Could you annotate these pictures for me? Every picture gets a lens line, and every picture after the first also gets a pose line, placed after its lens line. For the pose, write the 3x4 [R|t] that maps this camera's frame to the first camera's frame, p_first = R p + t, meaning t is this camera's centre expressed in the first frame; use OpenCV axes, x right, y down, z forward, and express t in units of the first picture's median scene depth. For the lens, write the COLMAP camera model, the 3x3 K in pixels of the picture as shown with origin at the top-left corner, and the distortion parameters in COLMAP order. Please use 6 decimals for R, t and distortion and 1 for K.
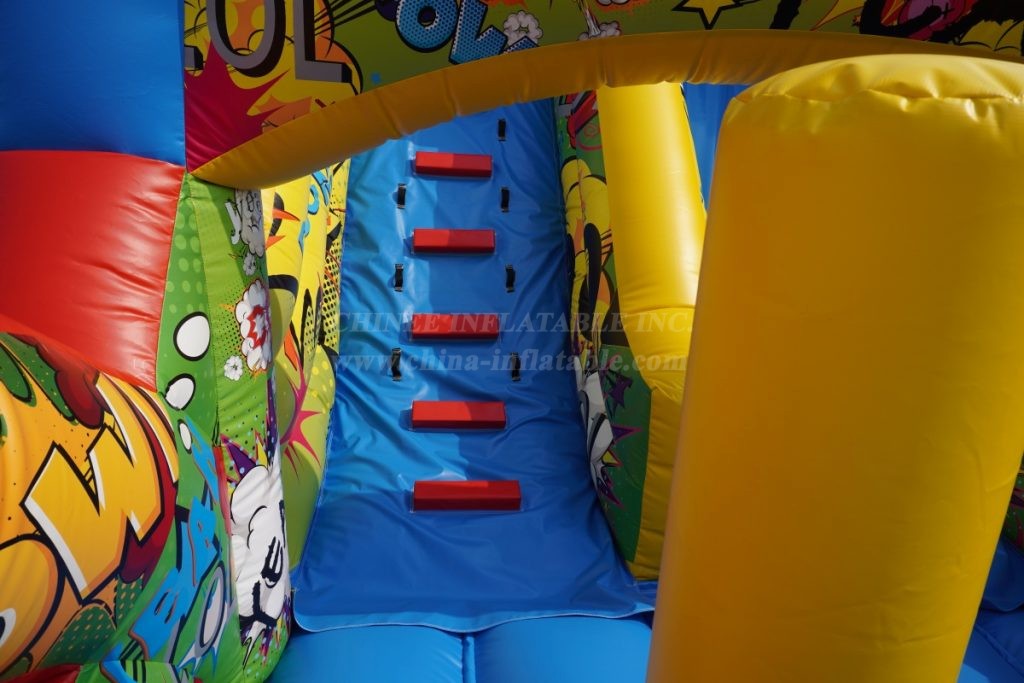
lens RADIAL K [[687.5, 0, 523.1], [0, 687.5, 342.3], [0, 0, 1]] dist [-0.019141, 0.003731]
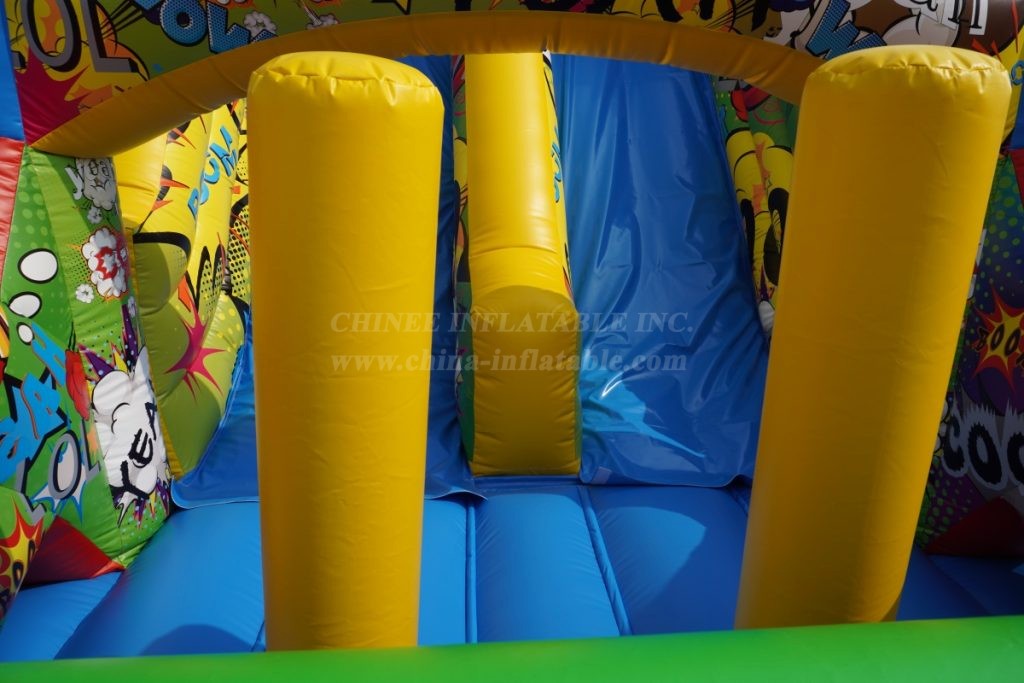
lens RADIAL K [[690.3, 0, 515.9], [0, 690.3, 341.2], [0, 0, 1]] dist [-0.035930, 0.030078]
pose [[0.998189, -0.037423, -0.047104, 0.457982], [0.038992, 0.998700, 0.032846, 0.115623], [0.045814, -0.034623, 0.998350, -0.281564]]
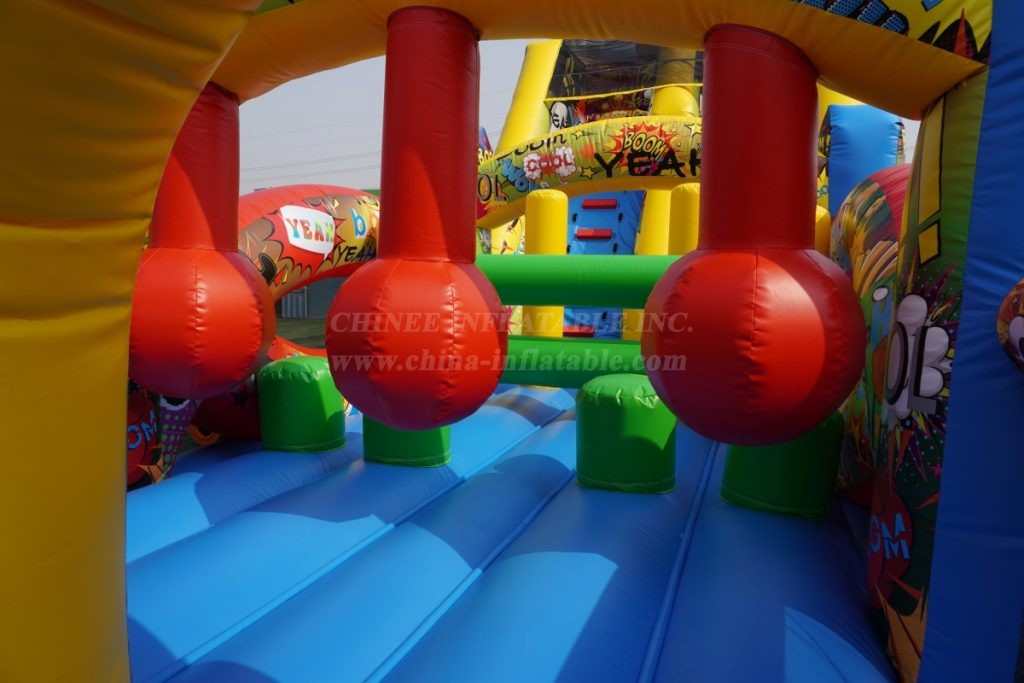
lens RADIAL K [[690.3, 0, 515.9], [0, 690.3, 341.2], [0, 0, 1]] dist [-0.035930, 0.030078]
pose [[0.904143, -0.000175, -0.427230, 1.385857], [-0.069834, 0.986490, -0.148192, 0.944203], [0.421484, 0.163822, 0.891916, -2.249339]]
